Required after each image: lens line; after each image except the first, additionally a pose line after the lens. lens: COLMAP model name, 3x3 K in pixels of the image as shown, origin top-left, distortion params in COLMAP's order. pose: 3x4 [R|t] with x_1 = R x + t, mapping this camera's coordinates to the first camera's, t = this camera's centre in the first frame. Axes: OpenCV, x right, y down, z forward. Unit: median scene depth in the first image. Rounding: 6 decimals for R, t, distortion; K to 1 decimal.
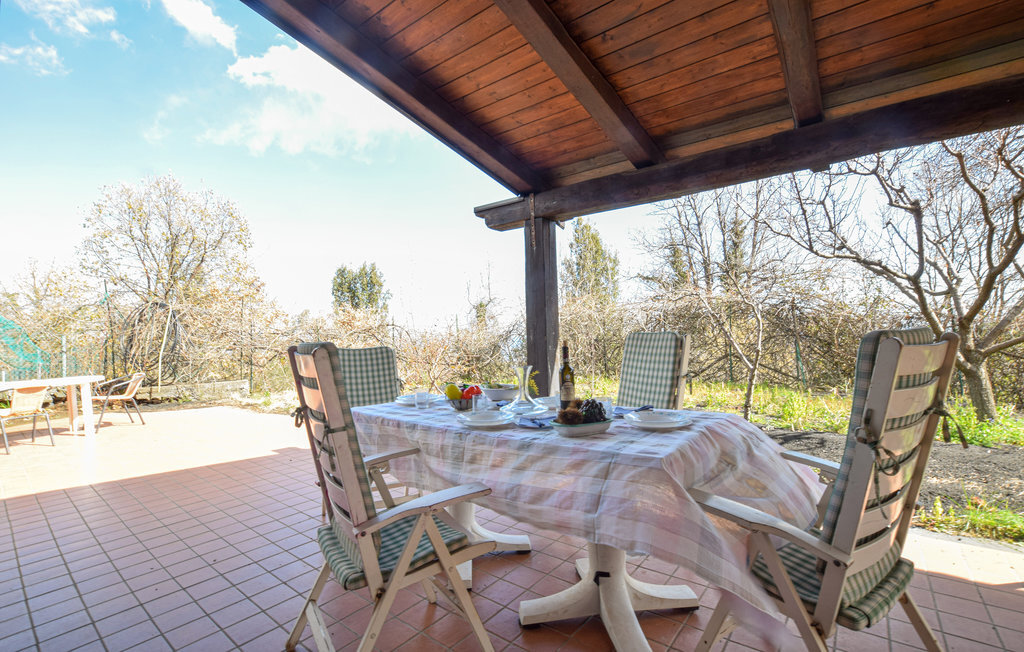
lens RADIAL K [[450.9, 0, 512.2], [0, 450.9, 324.6], [0, 0, 1]] dist [-0.033208, 0.003739]
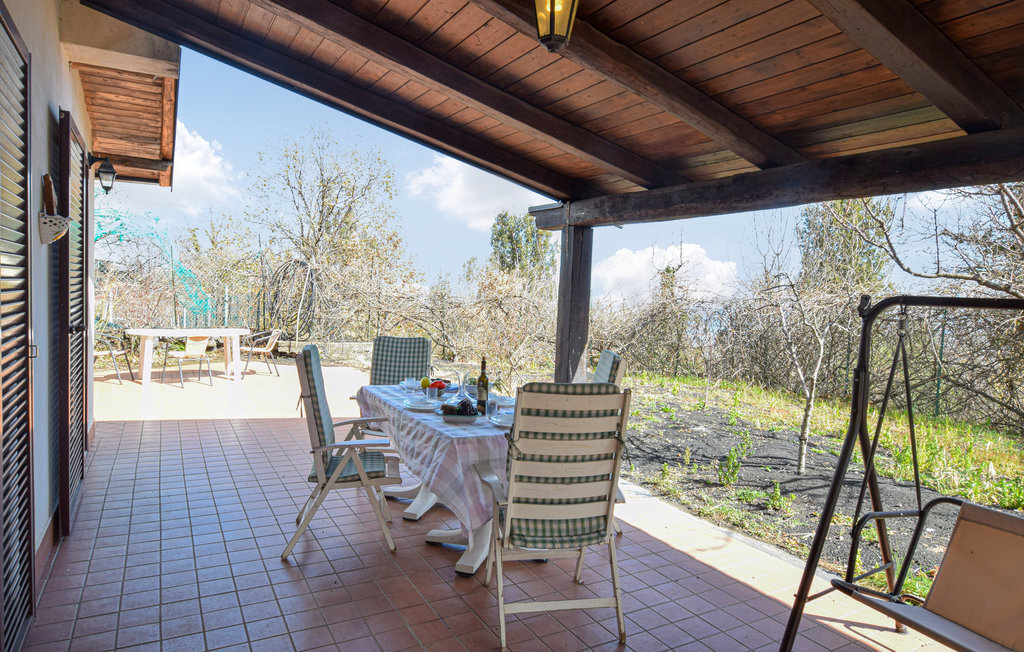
lens RADIAL K [[633.3, 0, 510.9], [0, 633.3, 323.3], [0, 0, 1]] dist [-0.005144, -0.000413]
pose [[0.921534, 0.089914, -0.377744, 0.315270], [-0.063290, 0.994593, 0.082340, -0.079478], [0.383105, -0.051971, 0.922242, -0.255550]]
